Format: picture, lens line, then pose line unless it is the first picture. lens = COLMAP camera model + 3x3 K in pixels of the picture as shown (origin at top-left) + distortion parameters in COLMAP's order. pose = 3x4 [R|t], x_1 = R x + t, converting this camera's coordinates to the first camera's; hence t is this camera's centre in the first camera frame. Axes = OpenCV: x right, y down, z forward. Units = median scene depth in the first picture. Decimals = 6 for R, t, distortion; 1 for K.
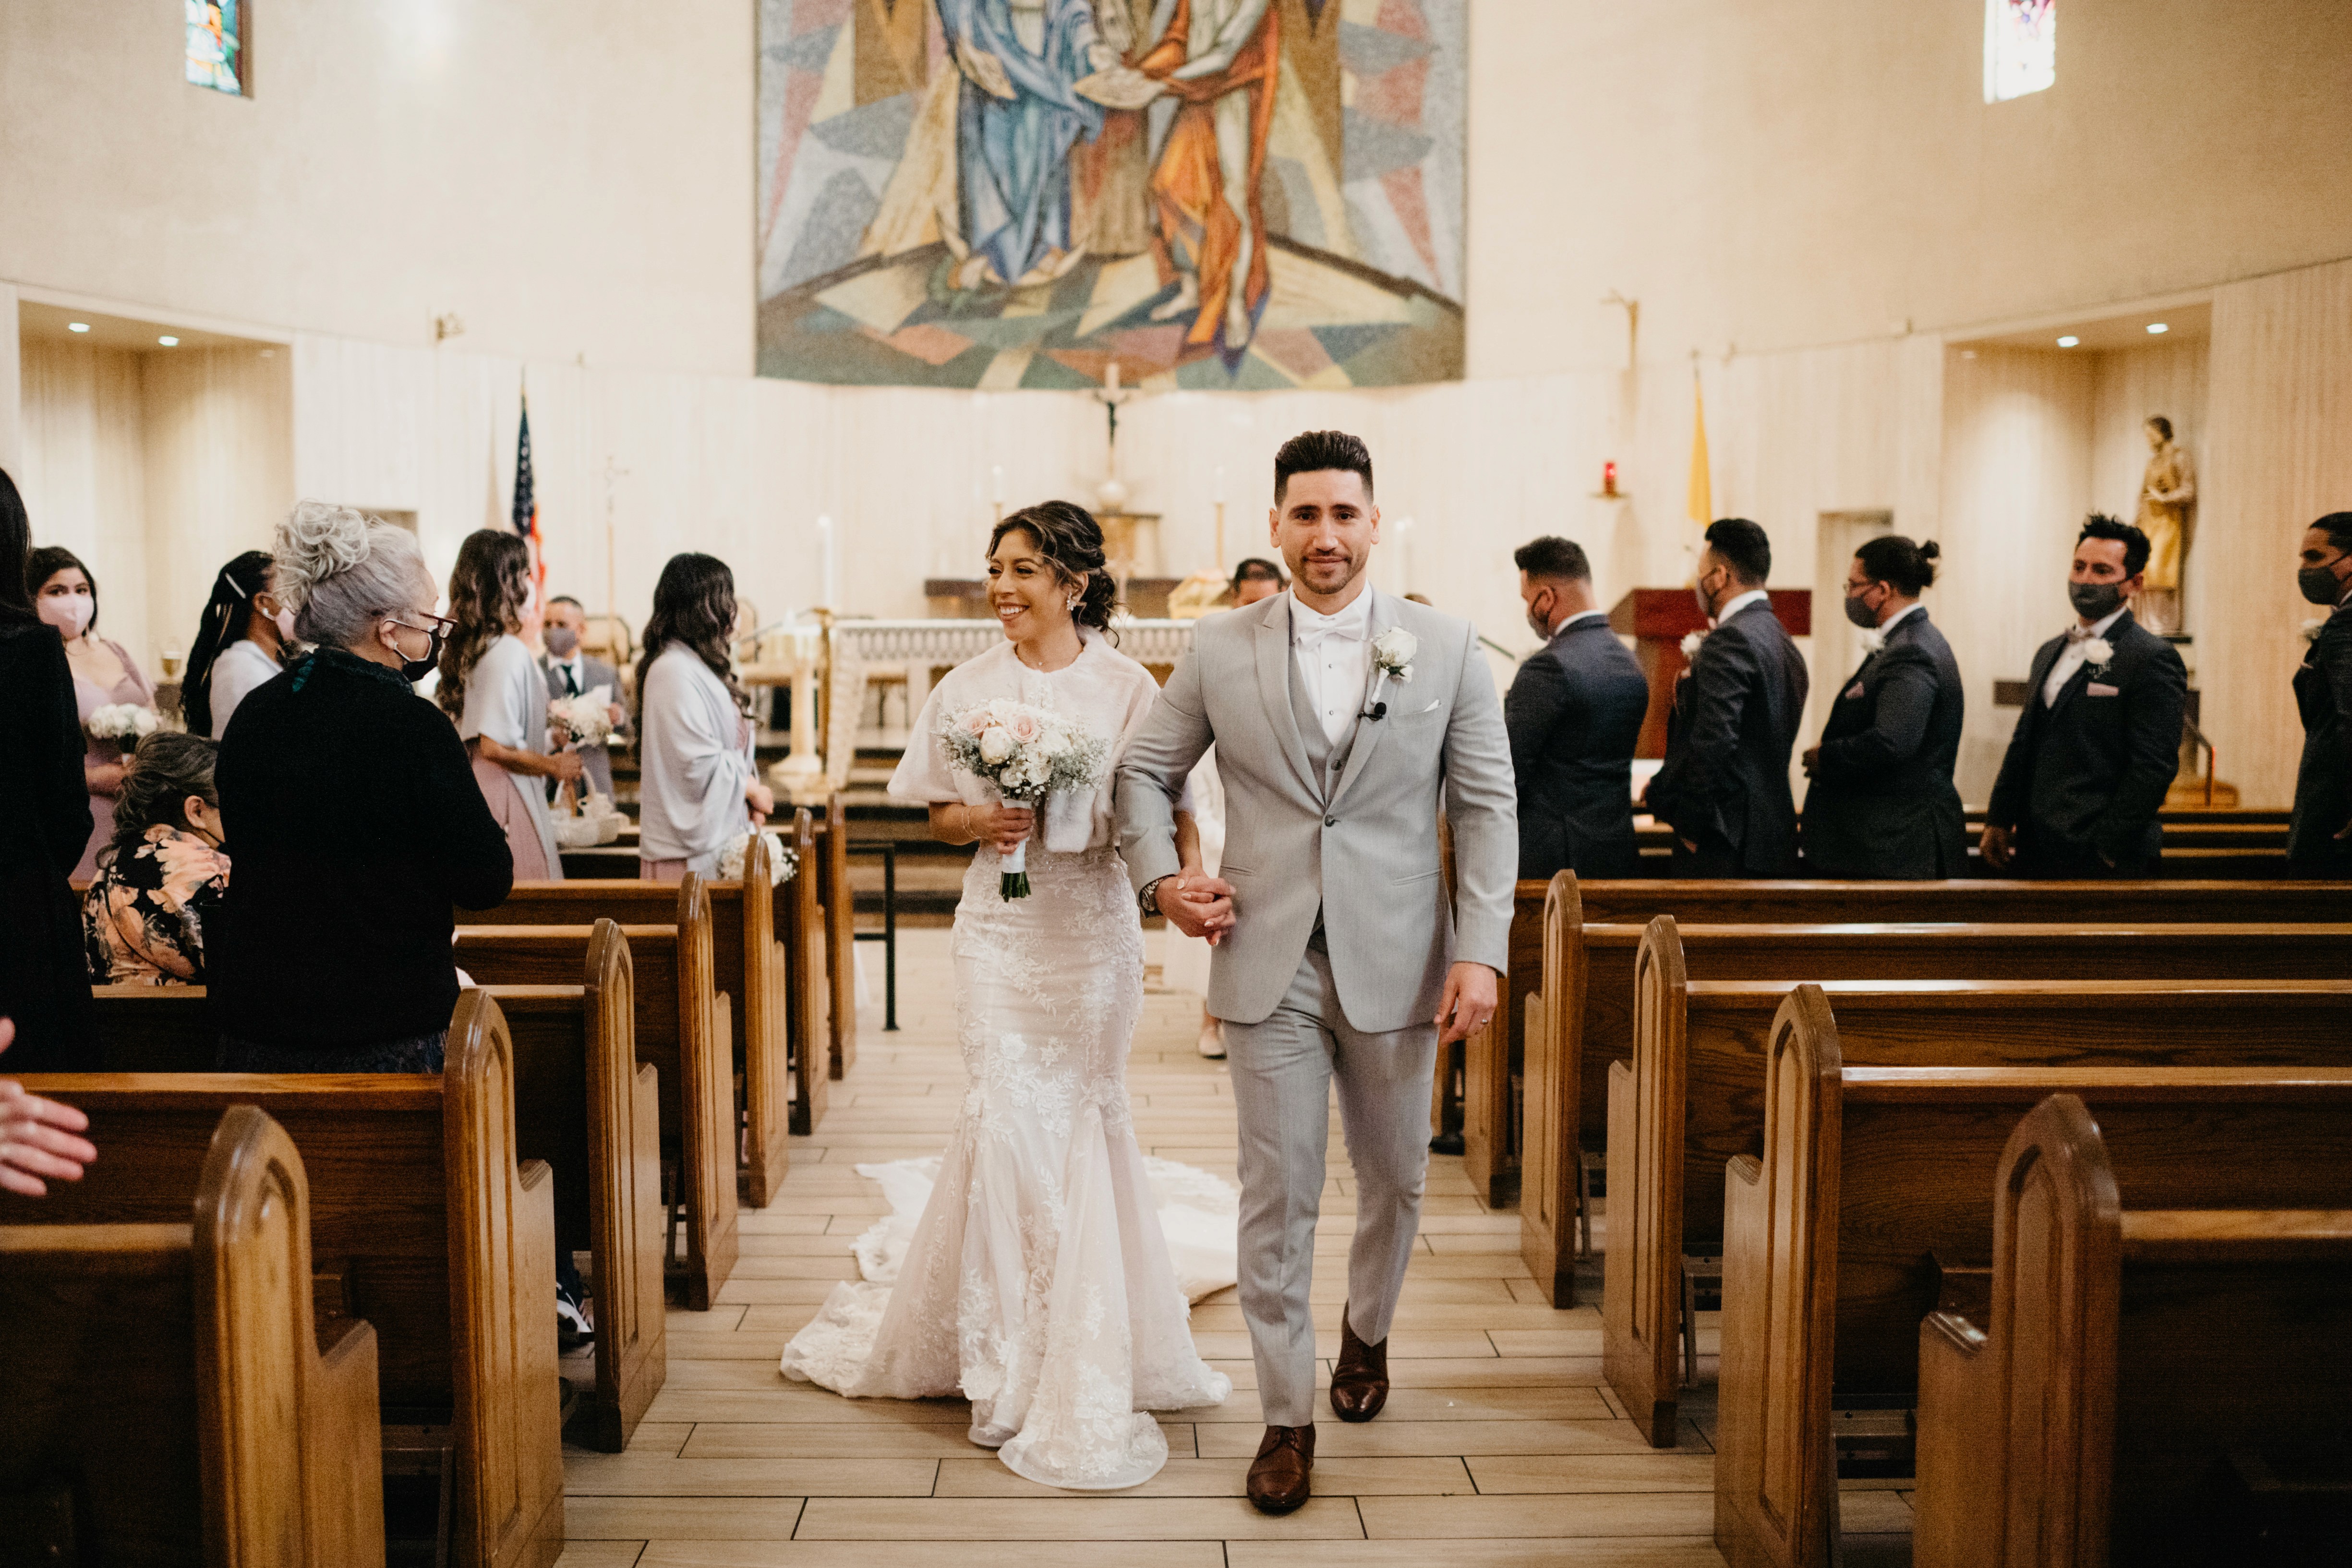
lens RADIAL K [[2309.9, 0, 1117.7], [0, 2309.9, 786.9], [0, 0, 1]] dist [-0.045312, 0.003290]
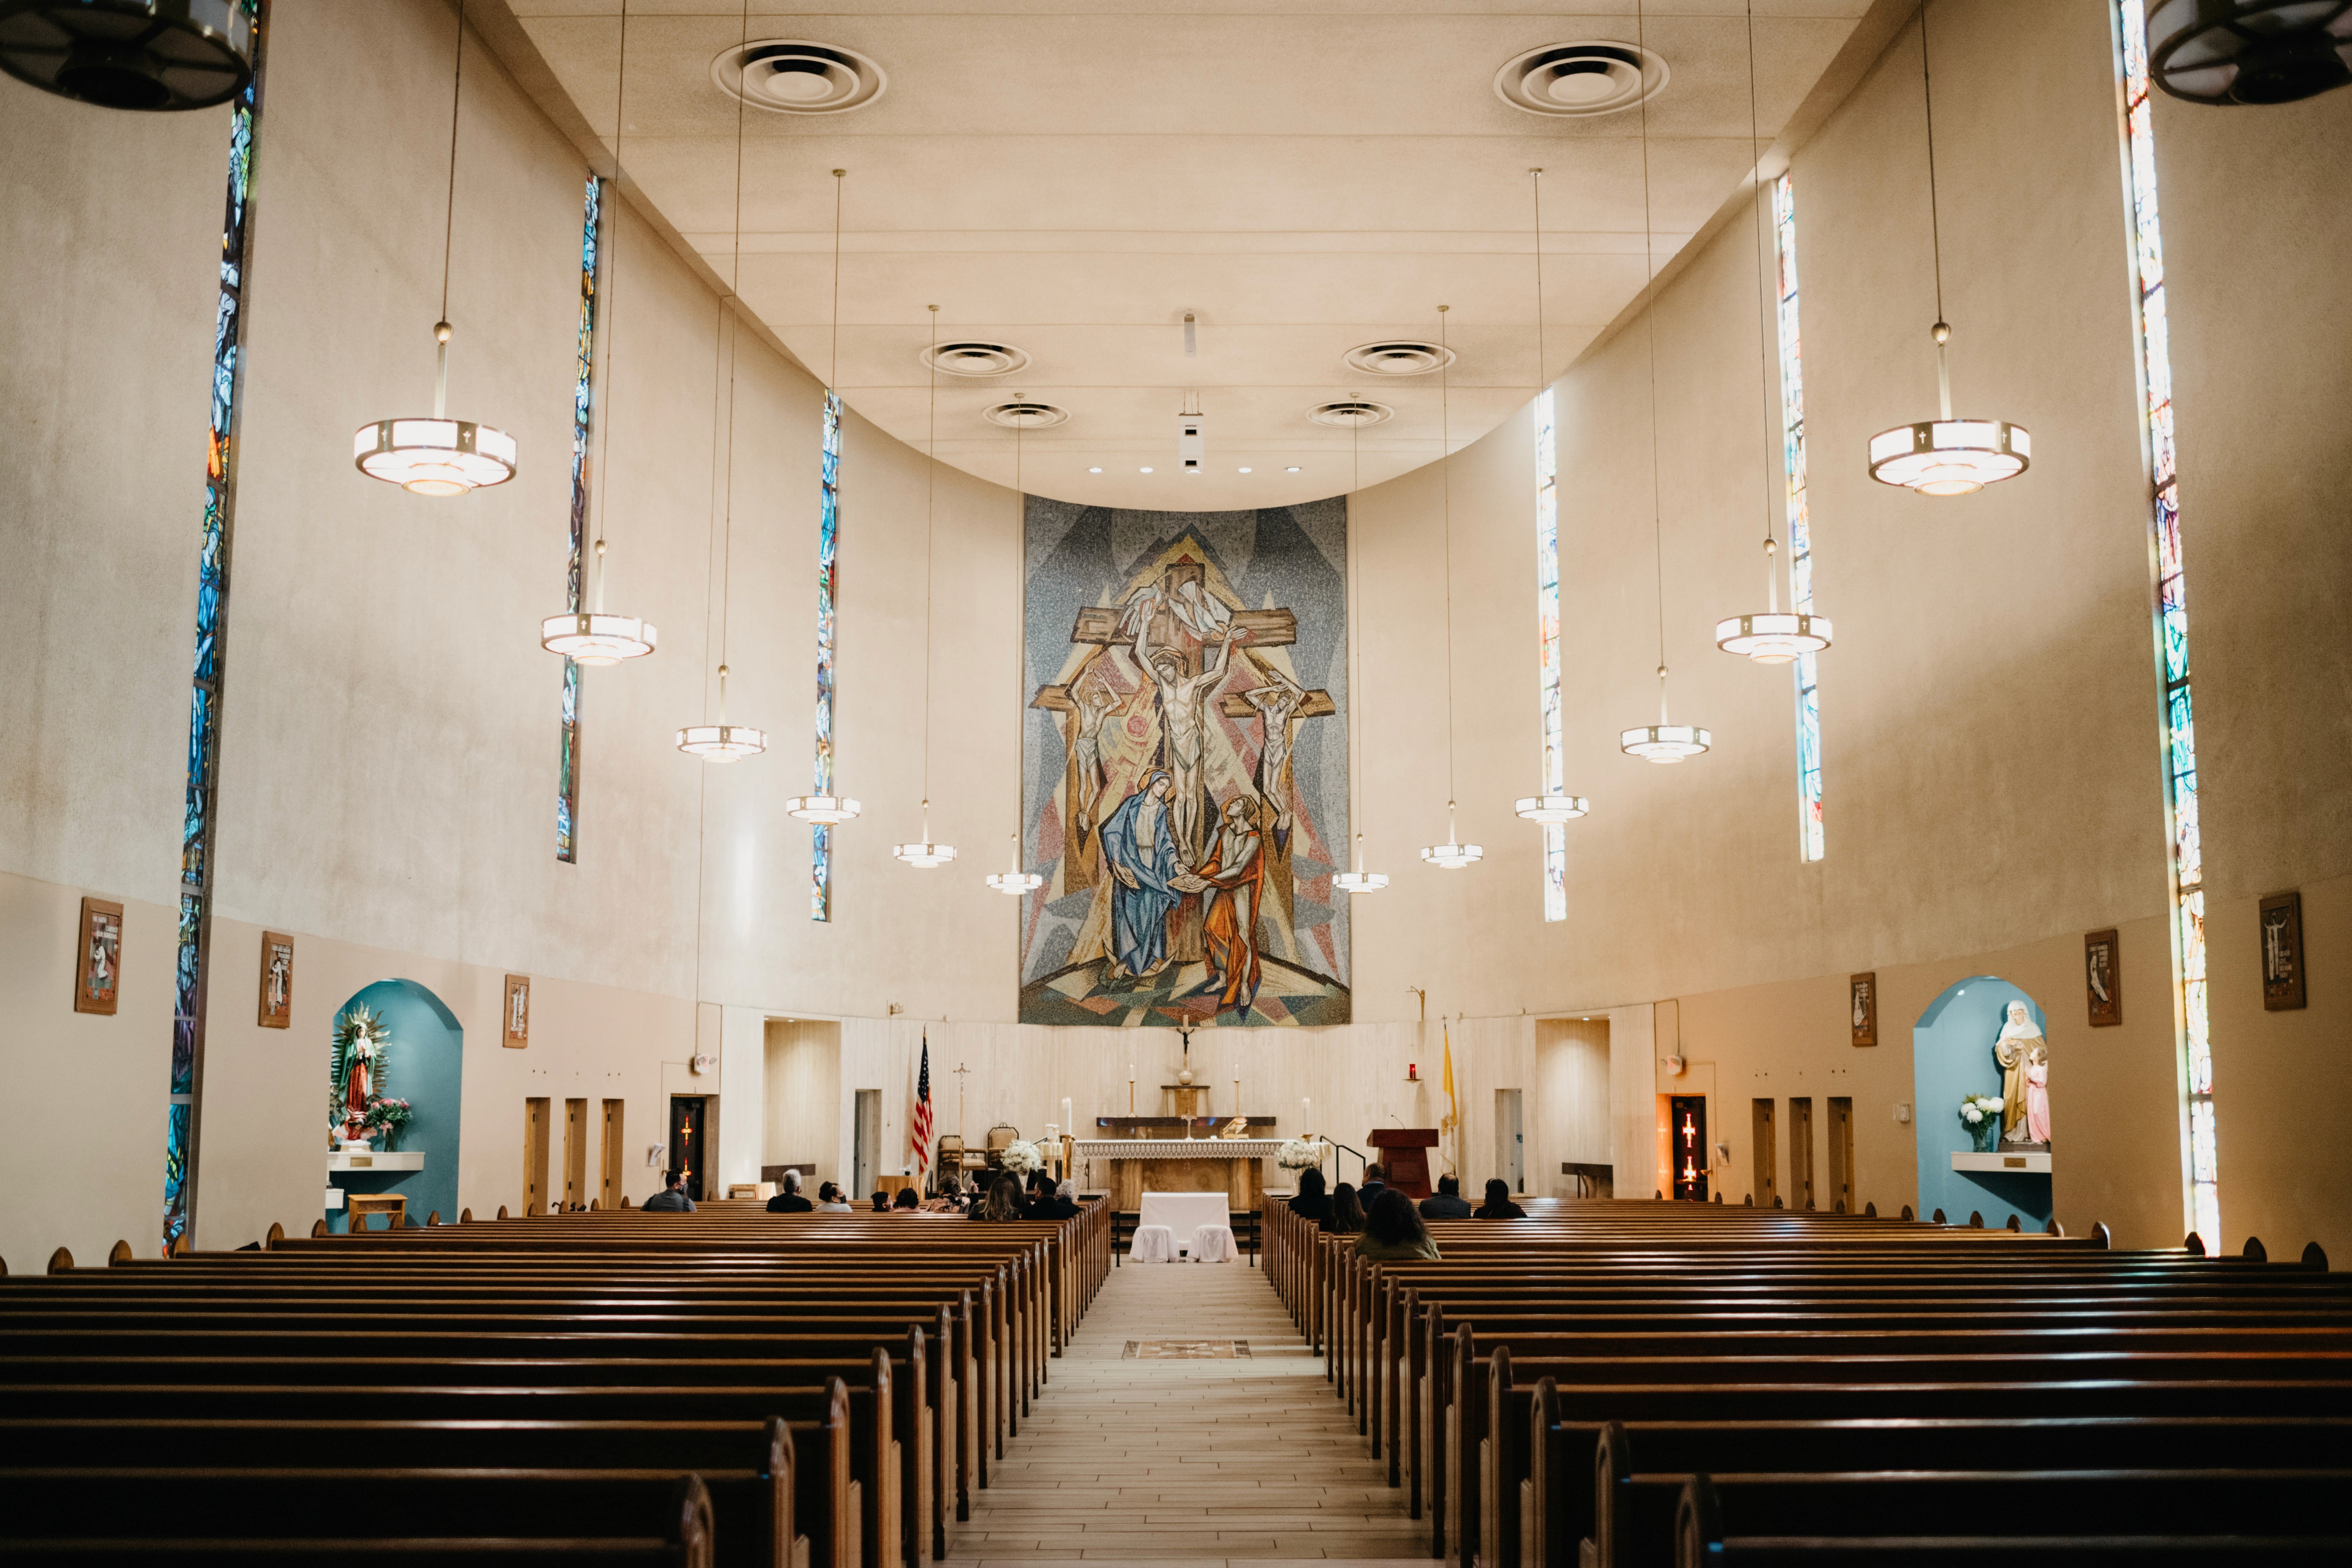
lens RADIAL K [[2244.5, 0, 1176.0], [0, 2244.5, 784.0], [0, 0, 1]] dist [-0.014617, 0.005975]
pose [[0.999944, -0.003021, -0.010145, 0.010234], [0.000685, 0.974872, -0.222764, 0.069079], [0.010563, 0.222745, 0.974820, -1.058682]]
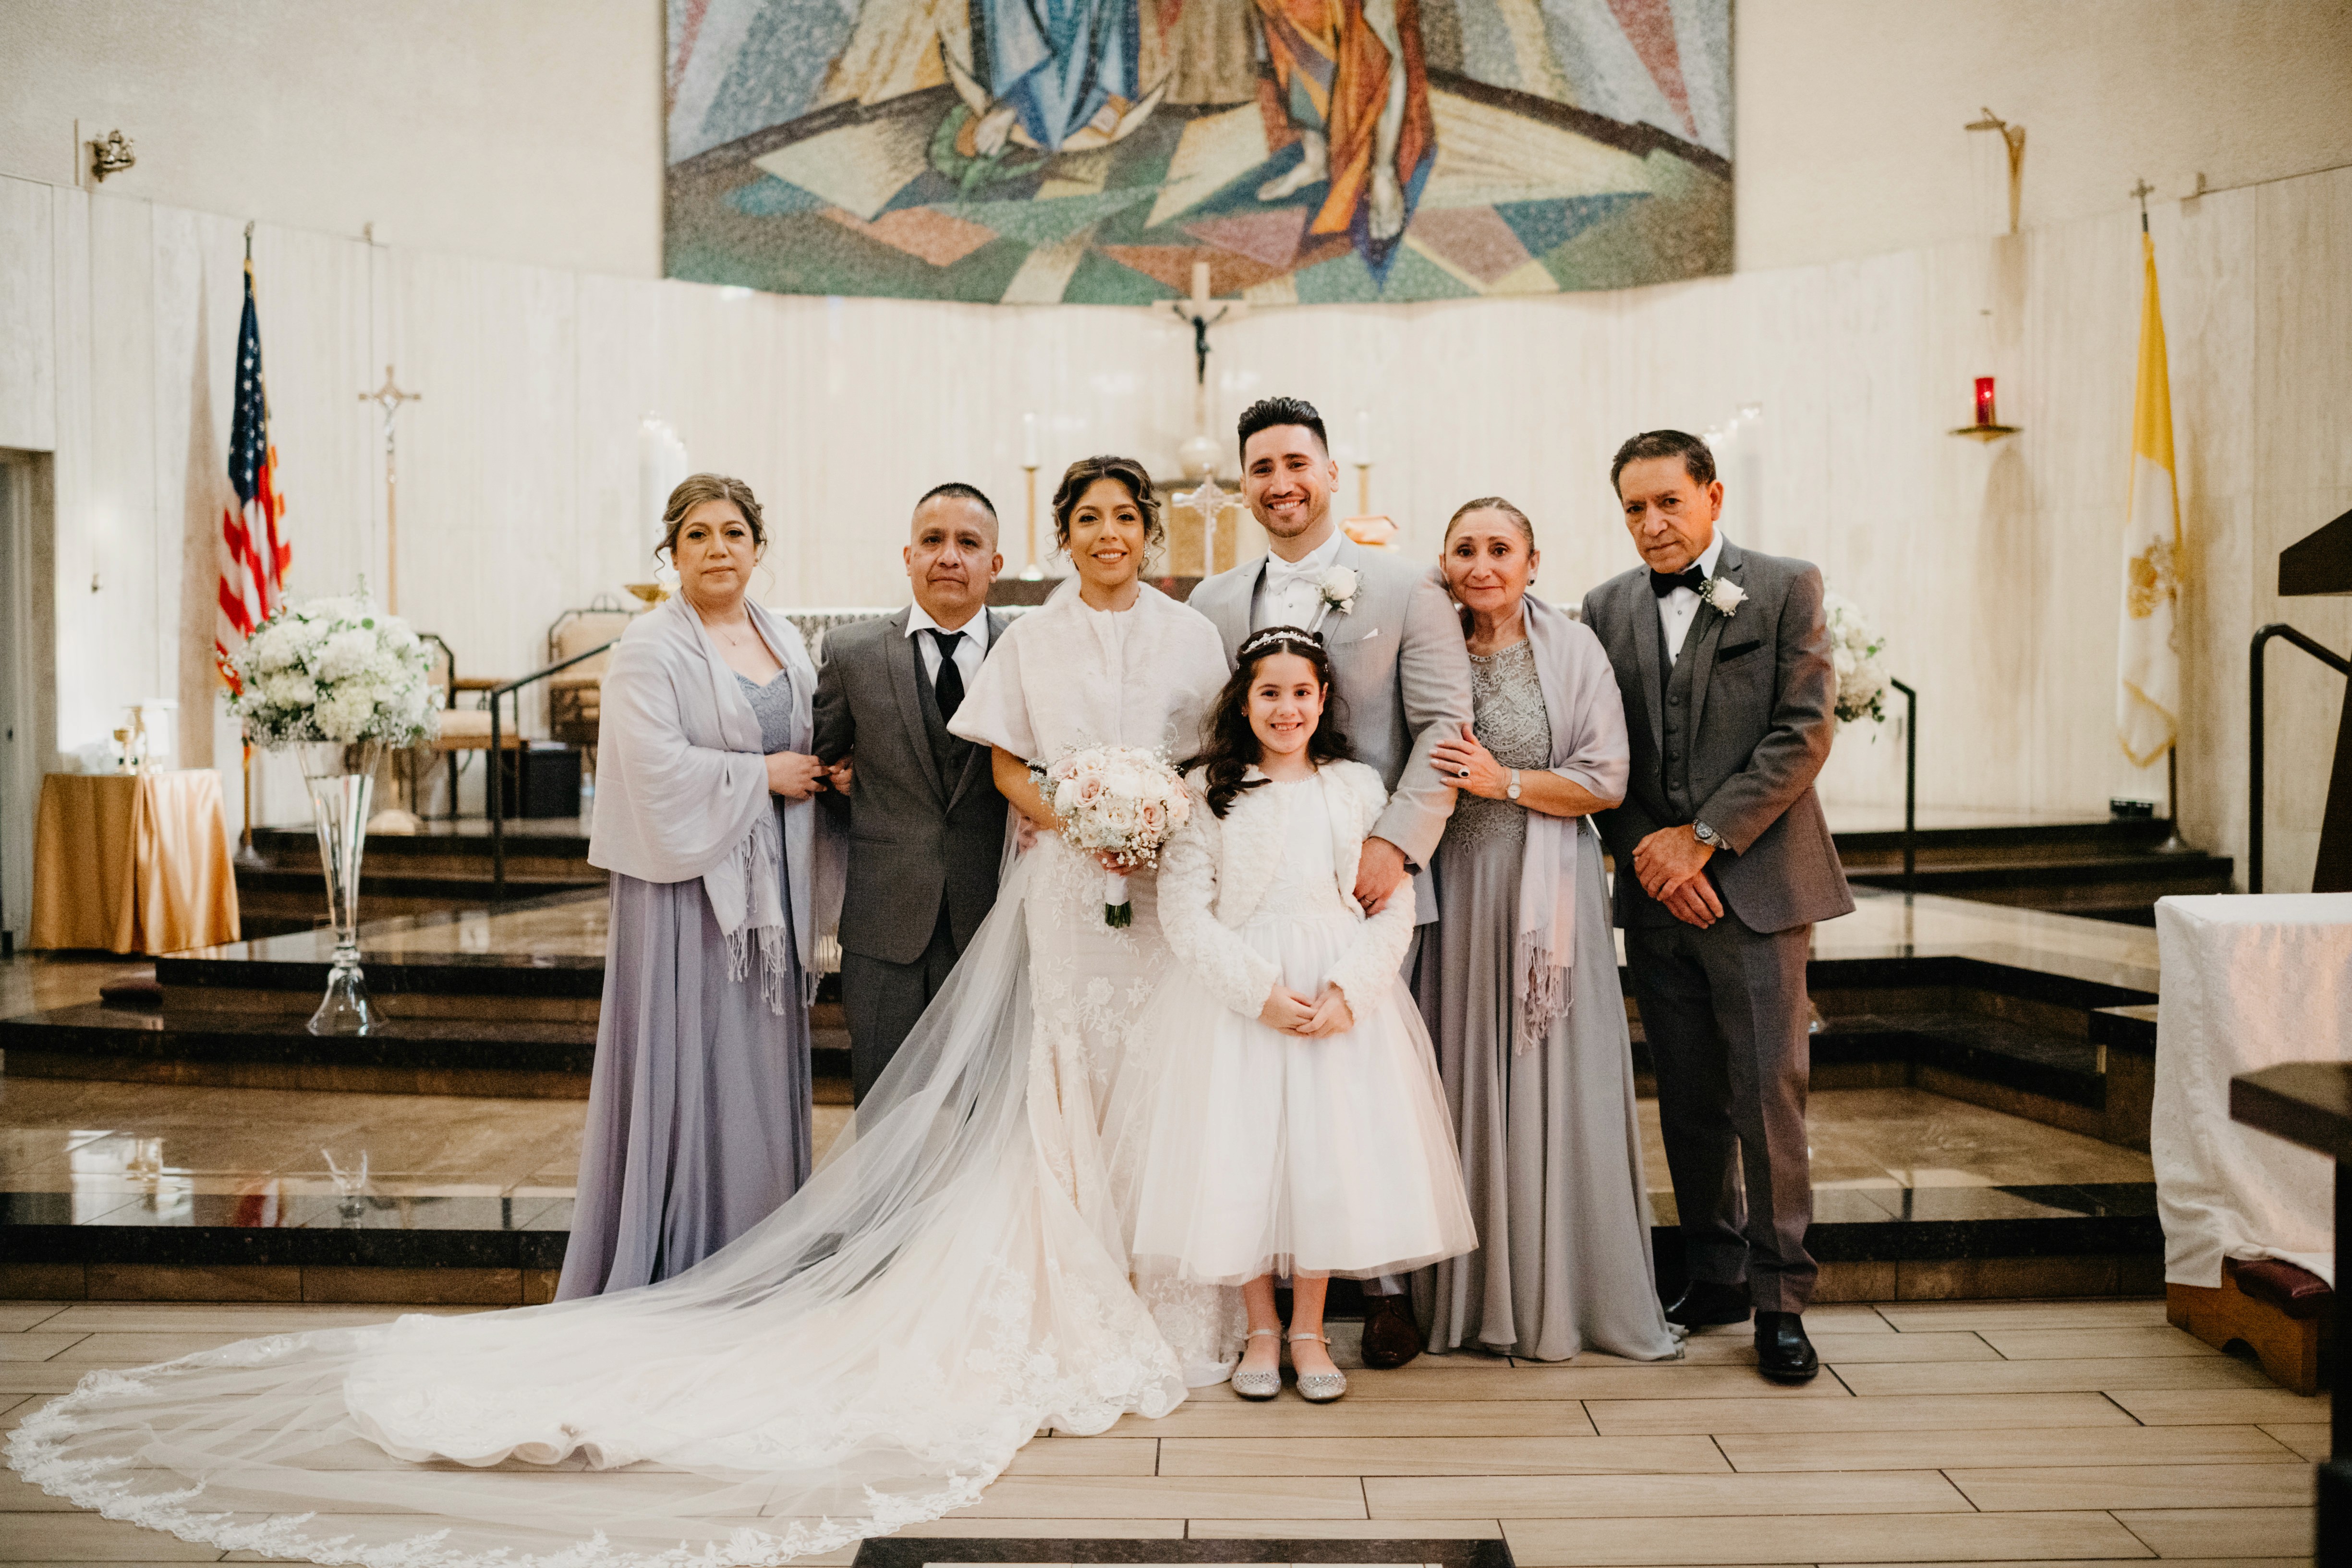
lens RADIAL K [[2244.5, 0, 1176.0], [0, 2244.5, 784.0], [0, 0, 1]] dist [-0.014617, 0.005975]
pose [[0.999799, -0.006750, -0.018860, 0.001615], [0.006120, 0.999428, -0.033258, -0.009845], [0.019074, 0.033136, 0.999269, 0.356036]]
